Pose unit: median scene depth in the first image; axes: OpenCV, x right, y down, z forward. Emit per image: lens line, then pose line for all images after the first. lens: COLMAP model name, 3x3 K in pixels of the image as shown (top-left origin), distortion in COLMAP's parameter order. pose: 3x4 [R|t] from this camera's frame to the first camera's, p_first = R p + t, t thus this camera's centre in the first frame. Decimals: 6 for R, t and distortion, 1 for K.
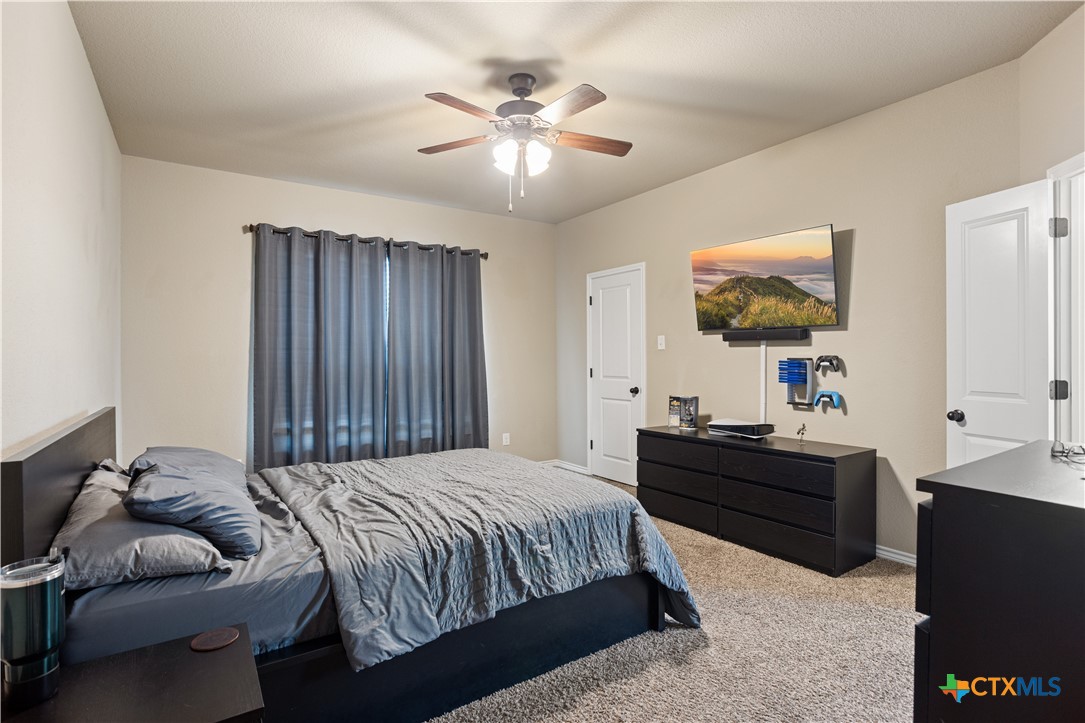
lens RADIAL K [[526.8, 0, 545.6], [0, 526.8, 364.0], [0, 0, 1]] dist [-0.004783, -0.000310]
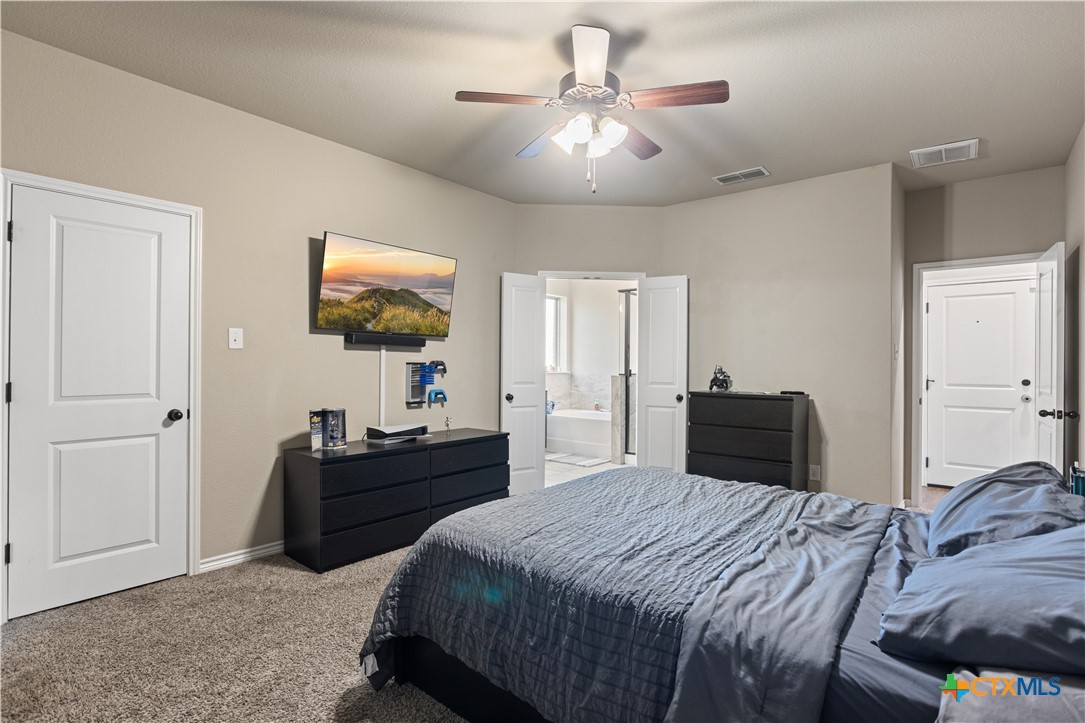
lens RADIAL K [[526.8, 0, 545.8], [0, 526.8, 359.6], [0, 0, 1]] dist [-0.004783, -0.000310]
pose [[-0.260362, 0.002393, 0.965508, -0.686161], [-0.001751, 0.999994, -0.002951, -0.014982], [-0.965510, -0.002458, -0.260356, 1.007454]]
